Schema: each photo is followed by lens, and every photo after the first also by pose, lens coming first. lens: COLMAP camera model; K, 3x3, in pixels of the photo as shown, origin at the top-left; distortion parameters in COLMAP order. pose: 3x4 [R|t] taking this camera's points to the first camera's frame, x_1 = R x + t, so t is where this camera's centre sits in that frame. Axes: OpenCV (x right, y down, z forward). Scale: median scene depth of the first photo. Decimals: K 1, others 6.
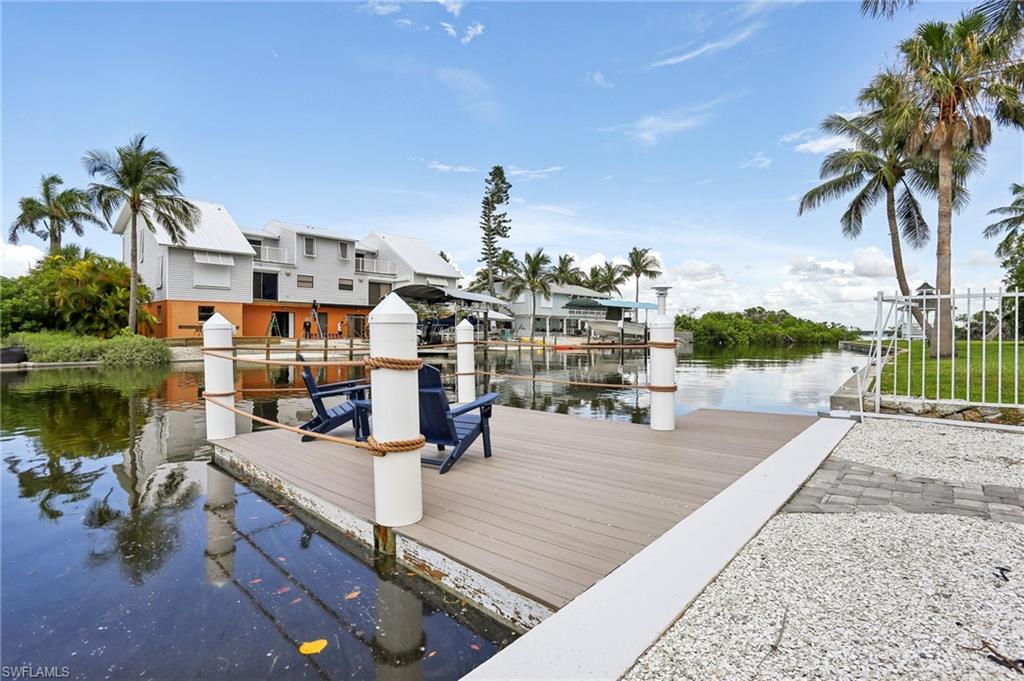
lens RADIAL K [[506.5, 0, 505.4], [0, 506.5, 334.9], [0, 0, 1]] dist [-0.059089, 0.025931]
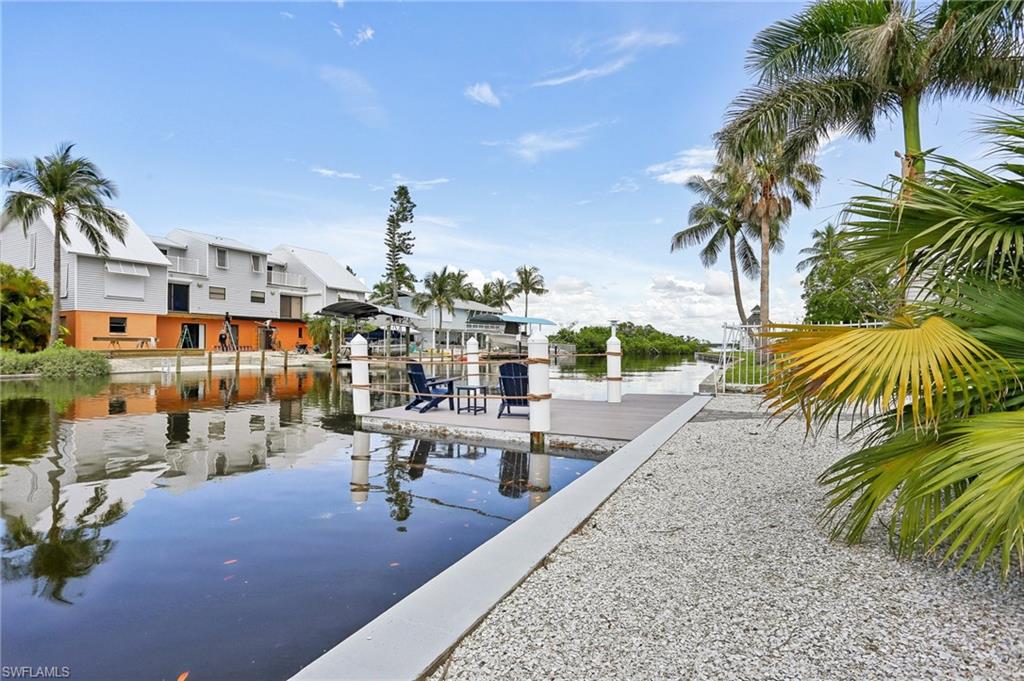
lens RADIAL K [[506.5, 0, 511.1], [0, 506.5, 347.4], [0, 0, 1]] dist [-0.059089, 0.025931]
pose [[0.969902, 0.000831, 0.243495, -0.099748], [-0.000975, 0.999999, 0.000473, -0.000715], [-0.243494, -0.000696, 0.969902, -0.131243]]
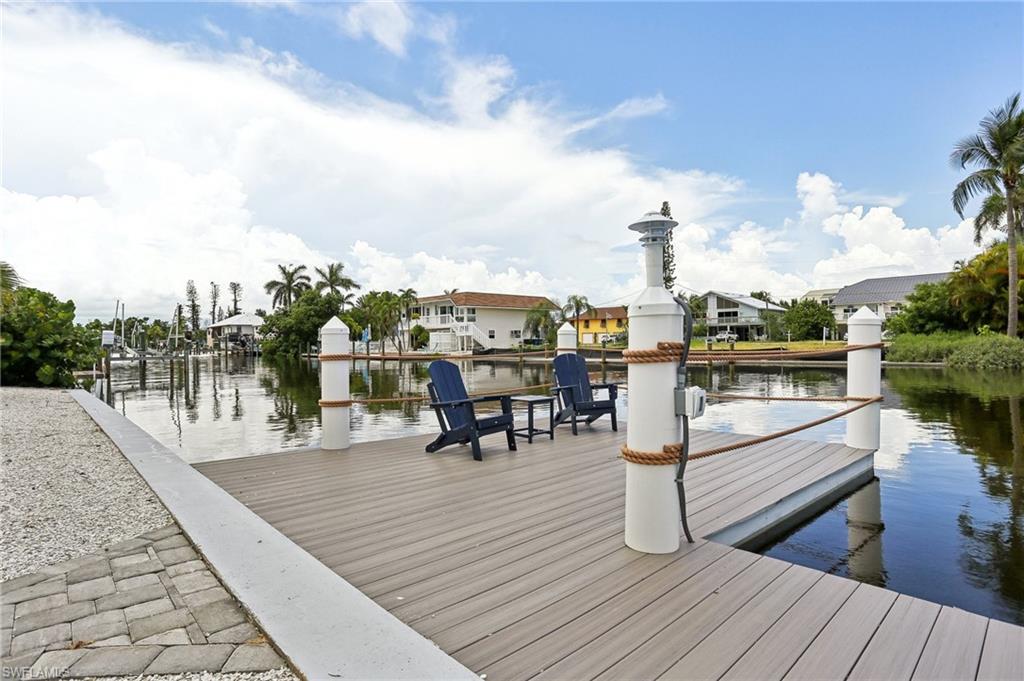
lens RADIAL K [[506.5, 0, 505.2], [0, 506.5, 339.1], [0, 0, 1]] dist [-0.059089, 0.025931]
pose [[-0.087894, 0.000746, -0.996130, 0.140738], [0.008233, 0.999966, 0.000022, 0.000291], [0.996096, -0.008199, -0.087897, 0.167223]]
